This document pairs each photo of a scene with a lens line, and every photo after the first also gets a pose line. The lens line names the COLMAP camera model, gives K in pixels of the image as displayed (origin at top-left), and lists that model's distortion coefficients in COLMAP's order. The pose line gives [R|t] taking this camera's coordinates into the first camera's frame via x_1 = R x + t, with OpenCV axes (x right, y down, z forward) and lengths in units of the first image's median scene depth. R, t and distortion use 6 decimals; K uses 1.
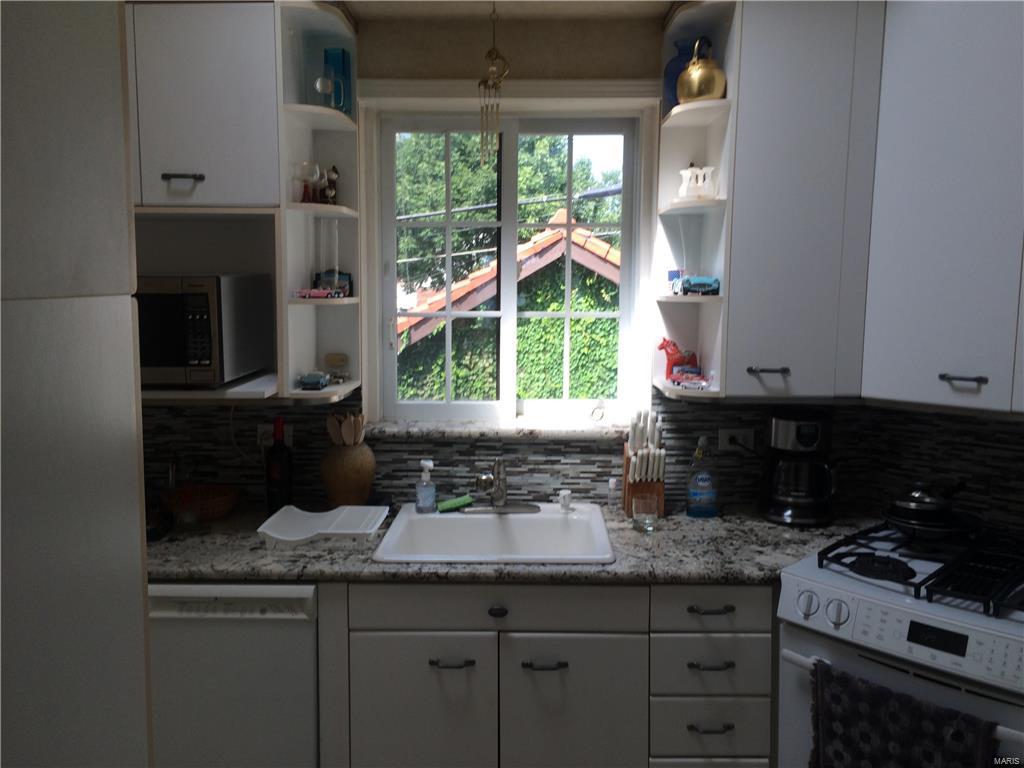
lens RADIAL K [[892.5, 0, 512.0], [0, 892.5, 384.0], [0, 0, 1]] dist [0.114987, -0.144476]
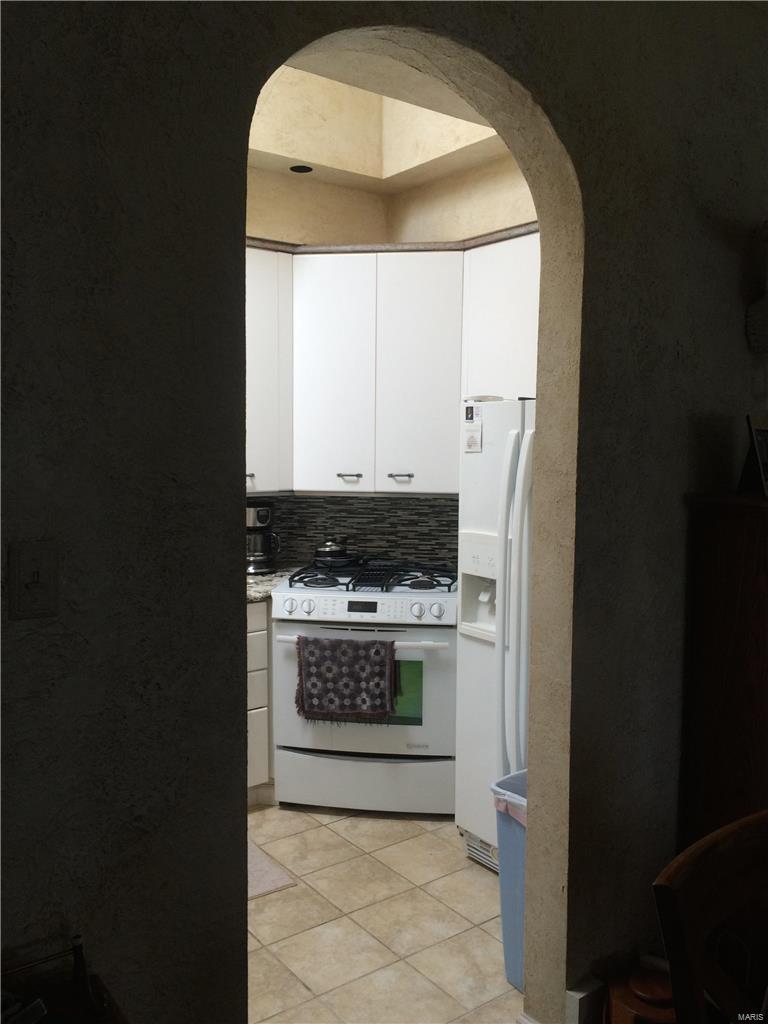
lens RADIAL K [[892.5, 0, 384.0], [0, 892.5, 512.0], [0, 0, 1]] dist [0.114987, -0.144476]
pose [[0.795643, -0.041526, 0.604341, -0.545768], [0.054913, 0.998484, -0.003687, 0.081427], [-0.603271, 0.036120, 0.796718, -0.458806]]
